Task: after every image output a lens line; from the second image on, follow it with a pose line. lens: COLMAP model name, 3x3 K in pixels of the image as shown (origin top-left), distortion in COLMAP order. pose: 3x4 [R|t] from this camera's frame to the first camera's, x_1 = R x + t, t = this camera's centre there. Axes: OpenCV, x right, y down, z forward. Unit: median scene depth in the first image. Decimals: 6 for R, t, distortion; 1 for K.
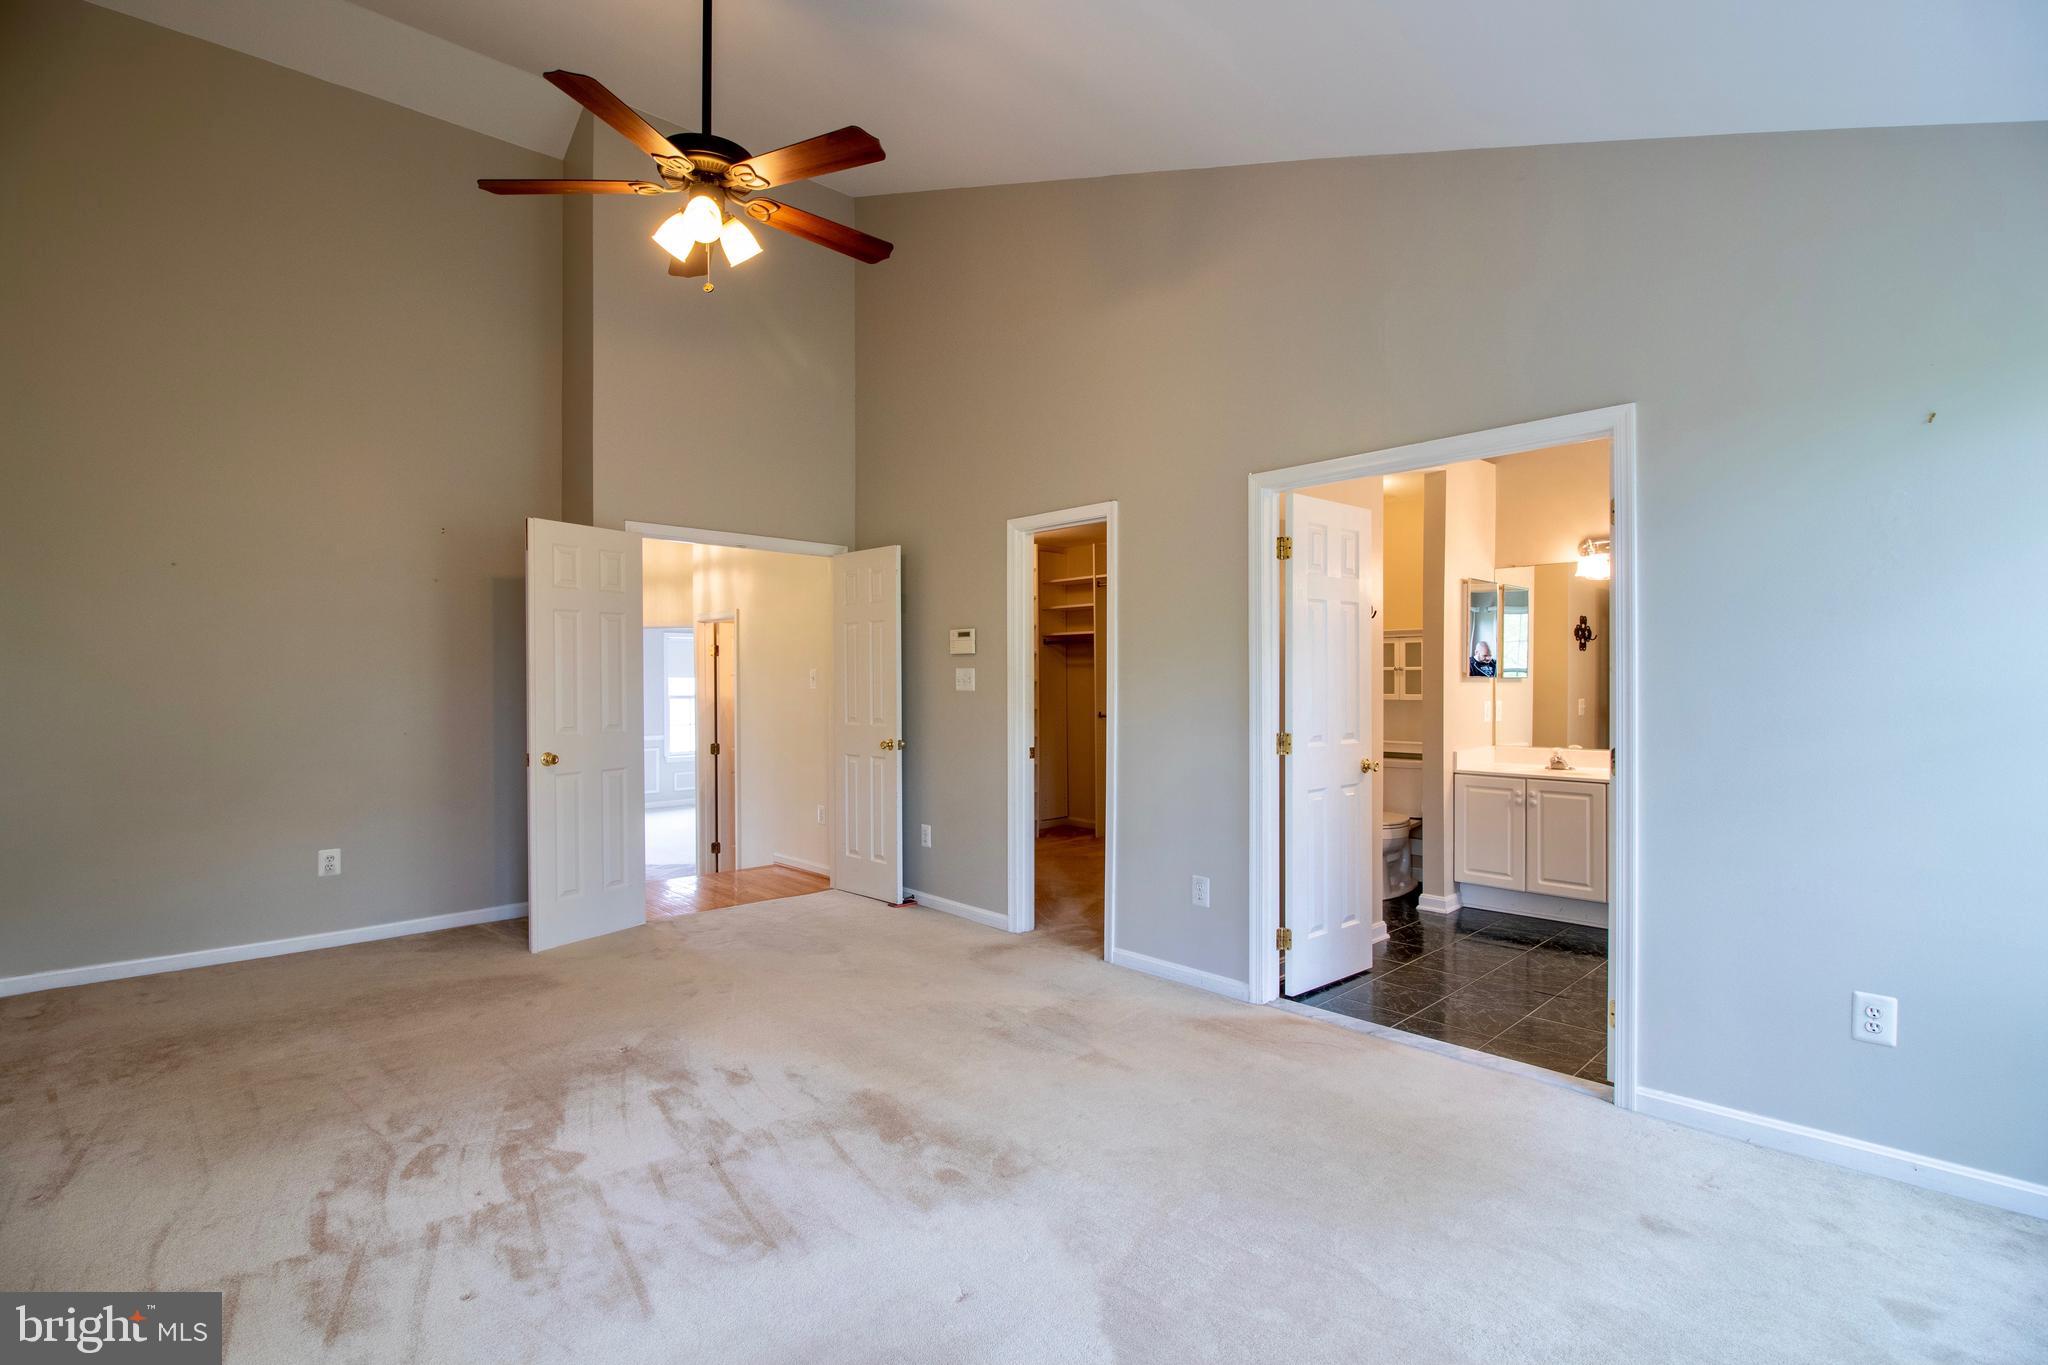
lens RADIAL K [[956.4, 0, 1028.6], [0, 956.4, 680.4], [0, 0, 1]] dist [-0.000442, -0.013932]
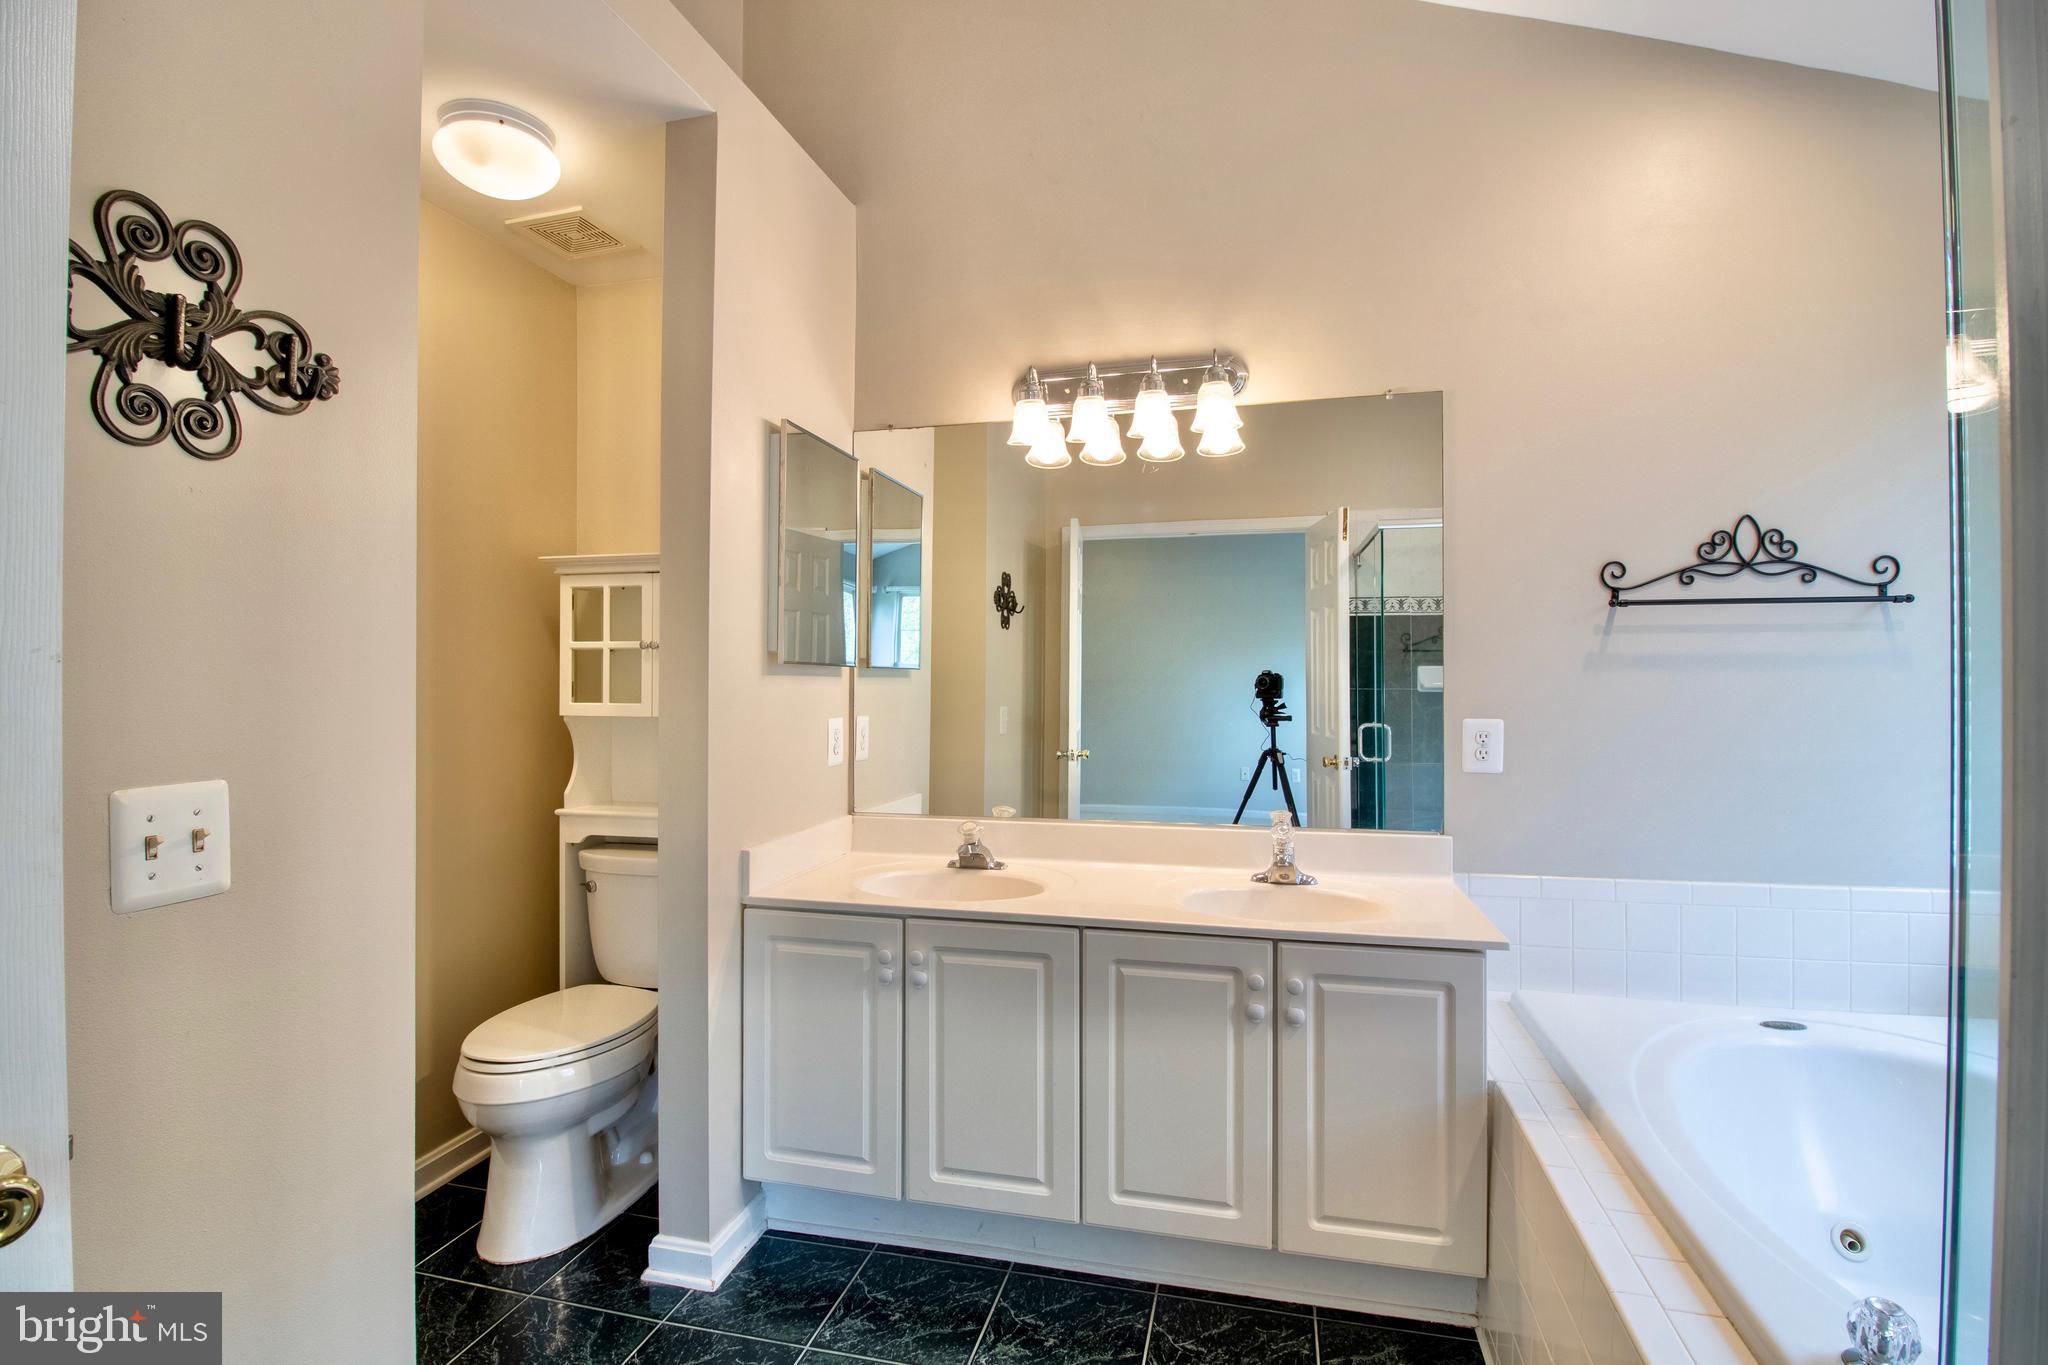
lens RADIAL K [[956.4, 0, 1028.6], [0, 956.4, 680.4], [0, 0, 1]] dist [-0.000442, -0.013932]
pose [[0.841438, 0.002194, 0.540349, 0.474395], [-0.001899, 0.999998, -0.001103, 0.005759], [-0.540350, -0.000098, 0.841440, 0.865090]]
